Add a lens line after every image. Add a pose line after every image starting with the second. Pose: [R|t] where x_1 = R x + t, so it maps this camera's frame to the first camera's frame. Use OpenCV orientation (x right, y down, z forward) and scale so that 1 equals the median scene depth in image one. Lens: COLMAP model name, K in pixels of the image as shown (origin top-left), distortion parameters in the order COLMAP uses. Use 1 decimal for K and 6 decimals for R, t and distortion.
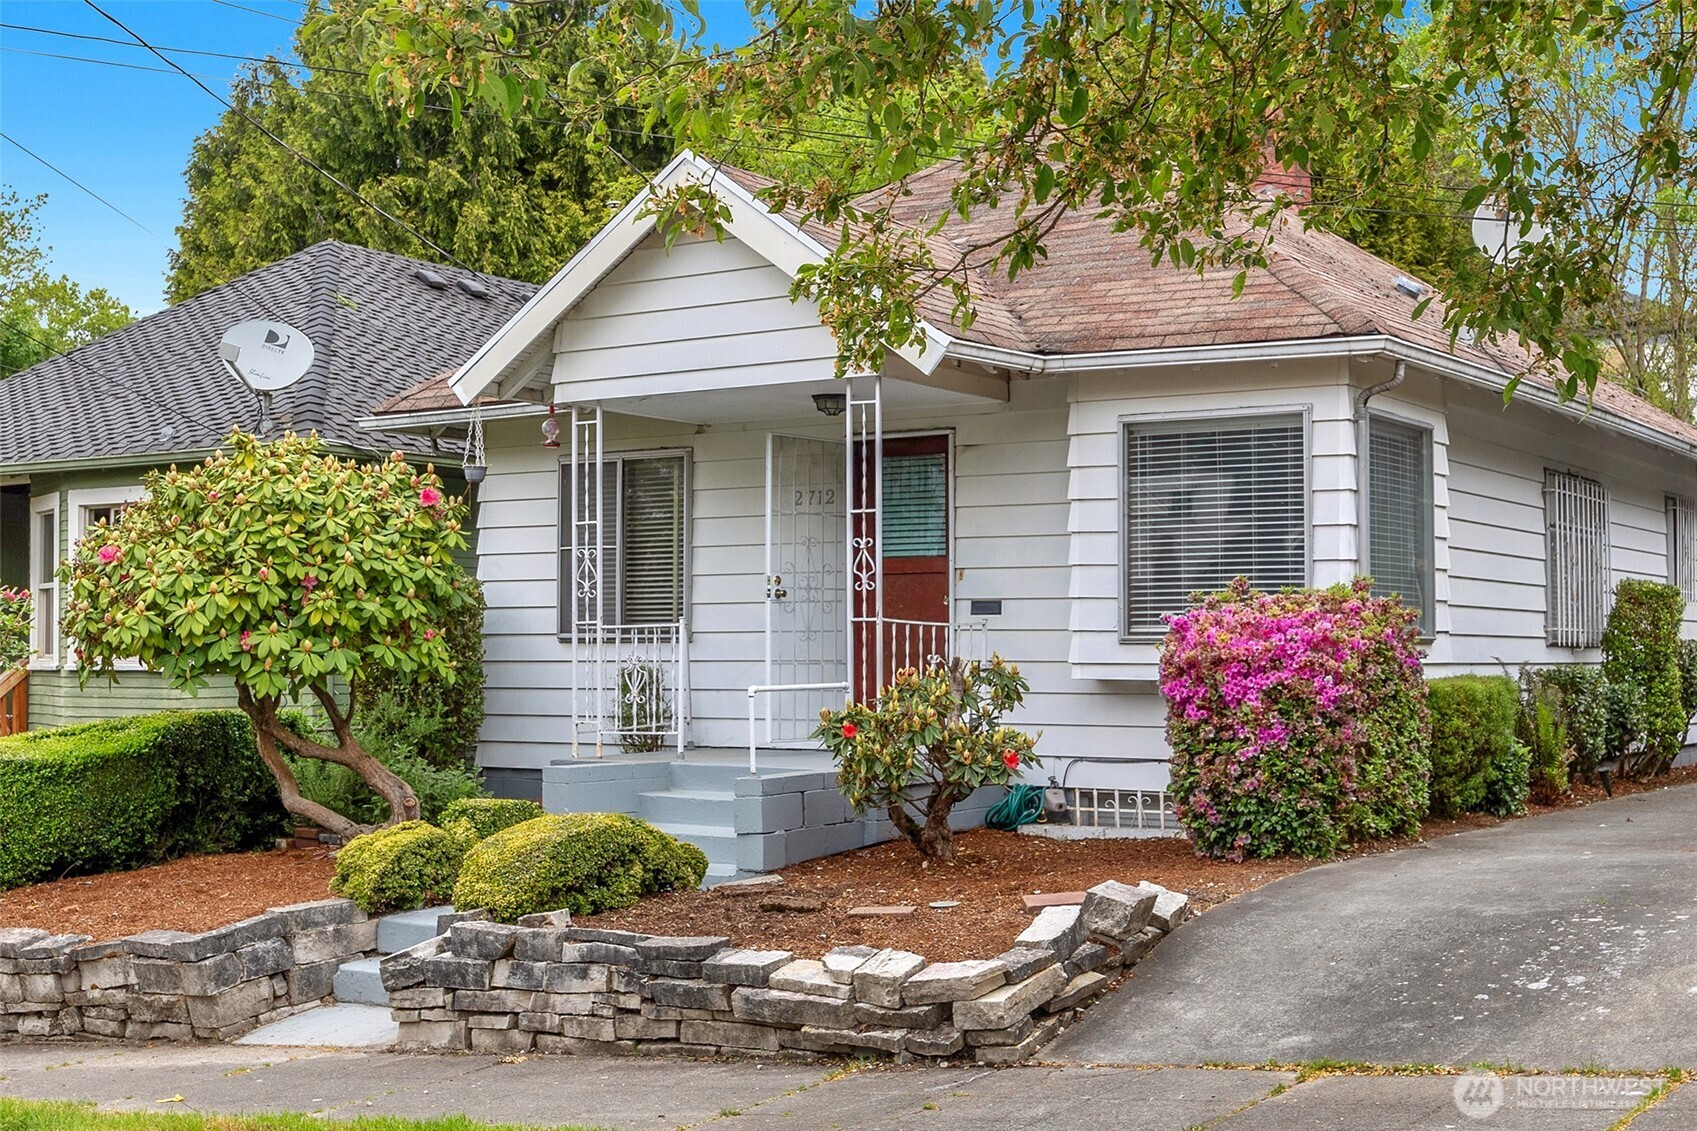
lens RADIAL K [[2134.7, 0, 776.3], [0, 2134.7, 561.6], [0, 0, 1]] dist [-0.015886, -0.031454]
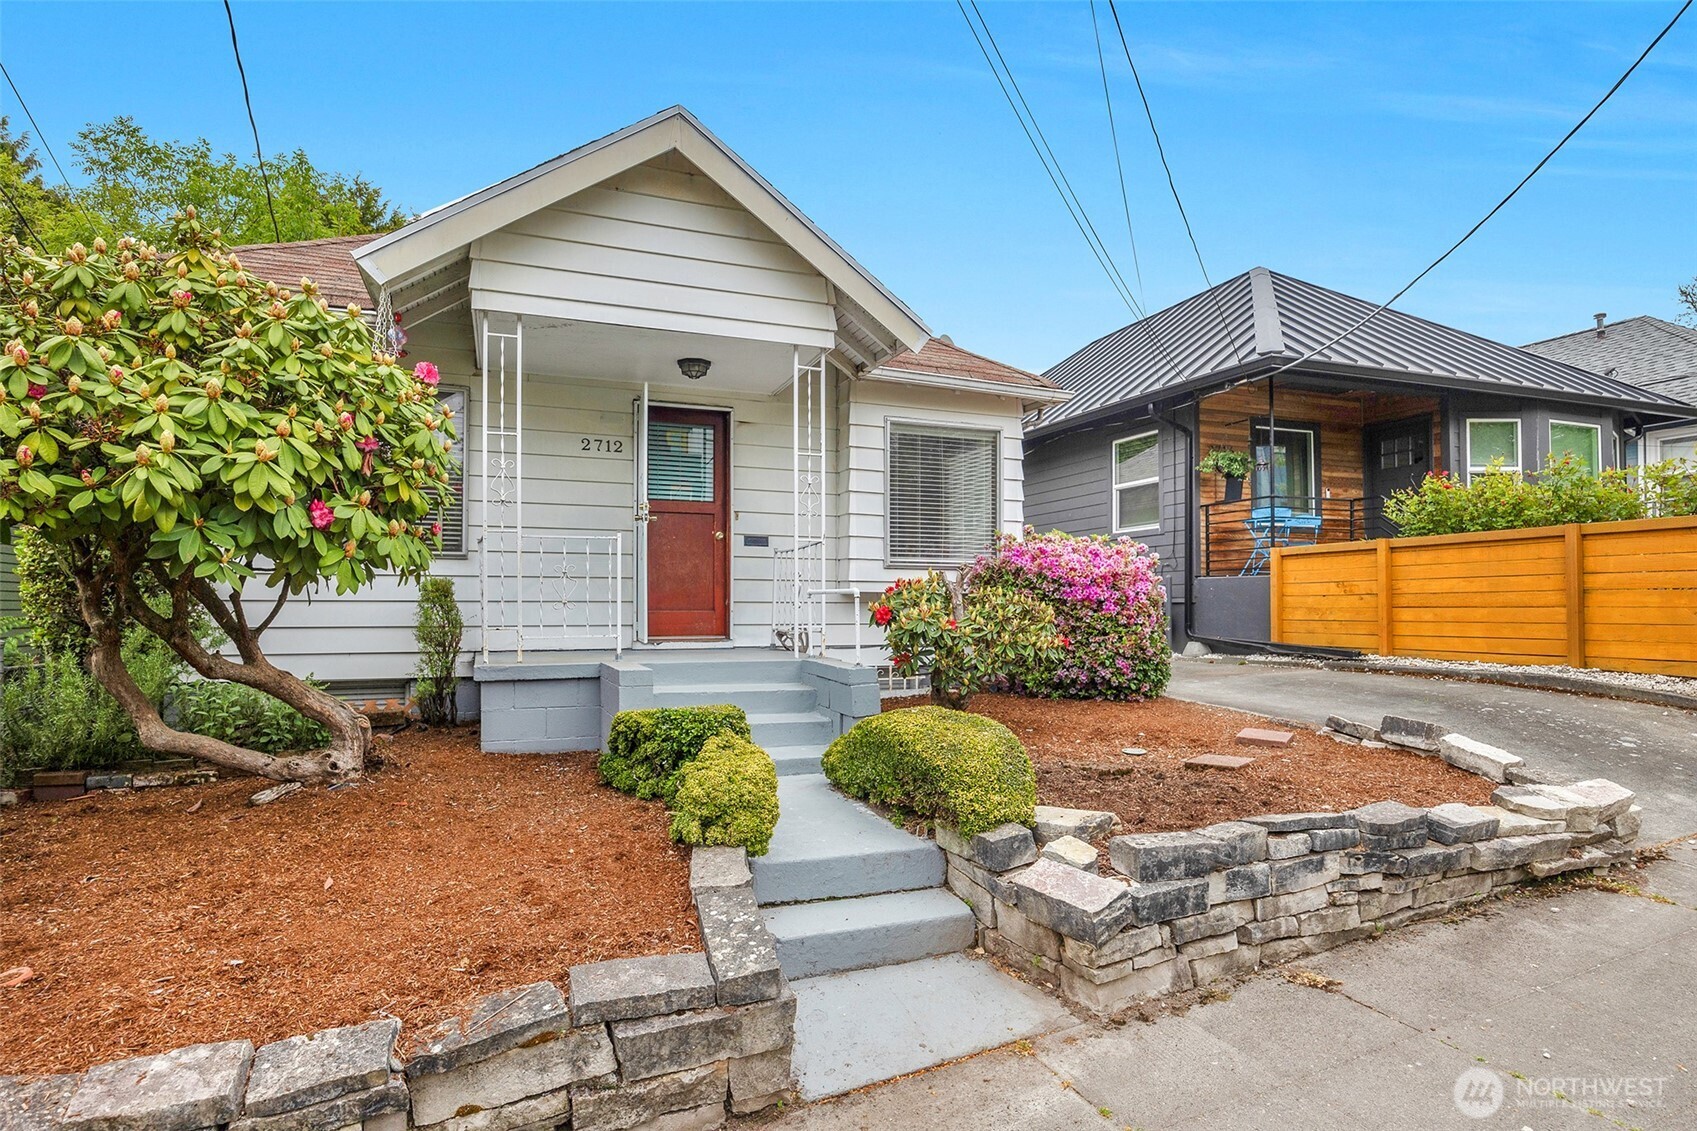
lens RADIAL K [[927.0, 0, 848.5], [0, 927.0, 565.5], [0, 0, 1]] dist [-0.002906, -0.000709]
pose [[0.553808, 0.037634, 0.831793, -0.421842], [-0.035720, 0.999132, -0.021423, 0.055168], [-0.831878, -0.017847, 0.554672, 0.709139]]
